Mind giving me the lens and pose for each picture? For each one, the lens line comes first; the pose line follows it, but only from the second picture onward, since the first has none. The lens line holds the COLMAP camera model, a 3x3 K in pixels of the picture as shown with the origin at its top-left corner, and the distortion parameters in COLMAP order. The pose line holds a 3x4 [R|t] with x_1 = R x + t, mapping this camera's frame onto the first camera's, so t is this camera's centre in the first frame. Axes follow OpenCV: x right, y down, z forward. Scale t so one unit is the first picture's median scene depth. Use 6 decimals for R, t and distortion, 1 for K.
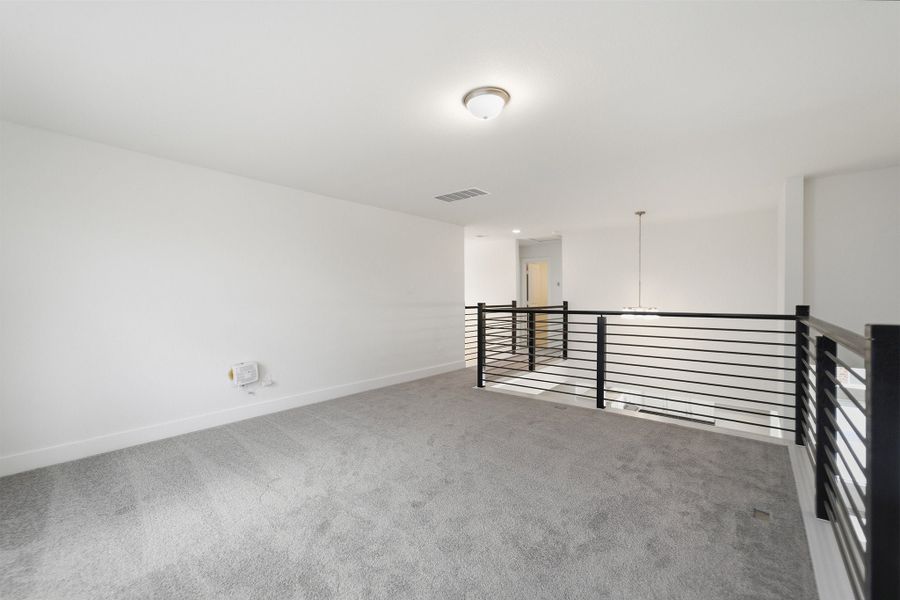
lens RADIAL K [[365.1, 0, 445.0], [0, 365.1, 304.8], [0, 0, 1]] dist [-0.006095, 0.000704]
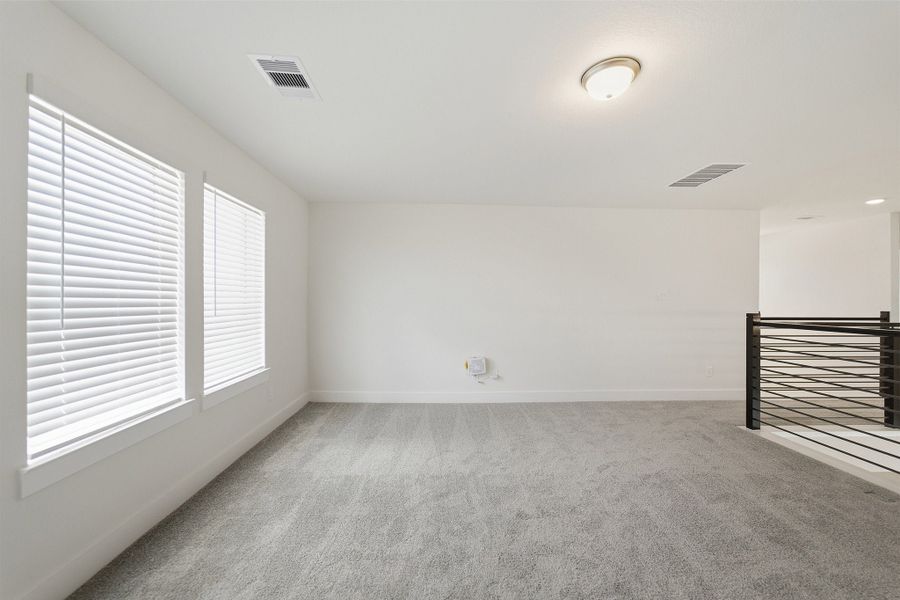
lens RADIAL K [[357.6, 0, 450.0], [0, 357.6, 300.0], [0, 0, 1]] dist [-0.034419, 0.014148]
pose [[0.667119, -0.002332, -0.744947, 0.337111], [-0.015063, 0.999748, -0.016619, -0.016296], [0.744799, 0.022308, 0.666916, 0.124135]]
